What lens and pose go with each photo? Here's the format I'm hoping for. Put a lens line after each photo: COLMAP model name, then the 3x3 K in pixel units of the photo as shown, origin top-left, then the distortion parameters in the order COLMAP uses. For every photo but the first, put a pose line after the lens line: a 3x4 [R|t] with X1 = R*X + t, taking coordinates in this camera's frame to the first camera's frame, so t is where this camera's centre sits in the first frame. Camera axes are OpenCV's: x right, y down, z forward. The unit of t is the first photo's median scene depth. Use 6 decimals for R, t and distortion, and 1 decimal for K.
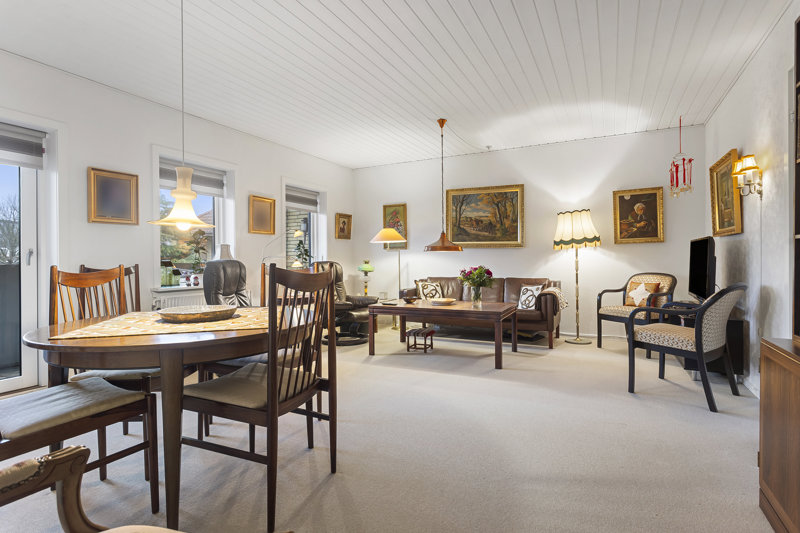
lens RADIAL K [[439.1, 0, 400.8], [0, 439.1, 266.5], [0, 0, 1]] dist [-0.016497, 0.001369]
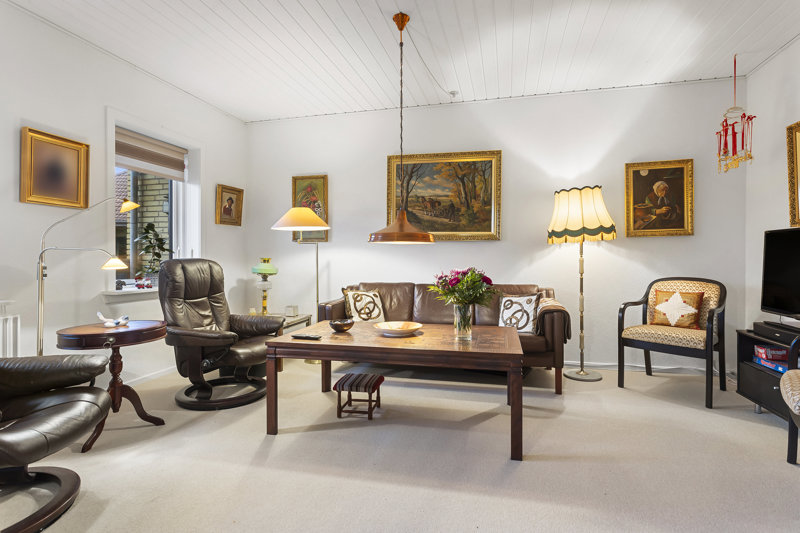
lens RADIAL K [[439.1, 0, 414.1], [0, 439.1, 261.6], [0, 0, 1]] dist [-0.016497, 0.001369]
pose [[0.971289, 0.004965, 0.237851, -0.021474], [-0.003114, 0.999962, -0.008156, -0.003964], [-0.237883, 0.007181, 0.971267, 0.364828]]
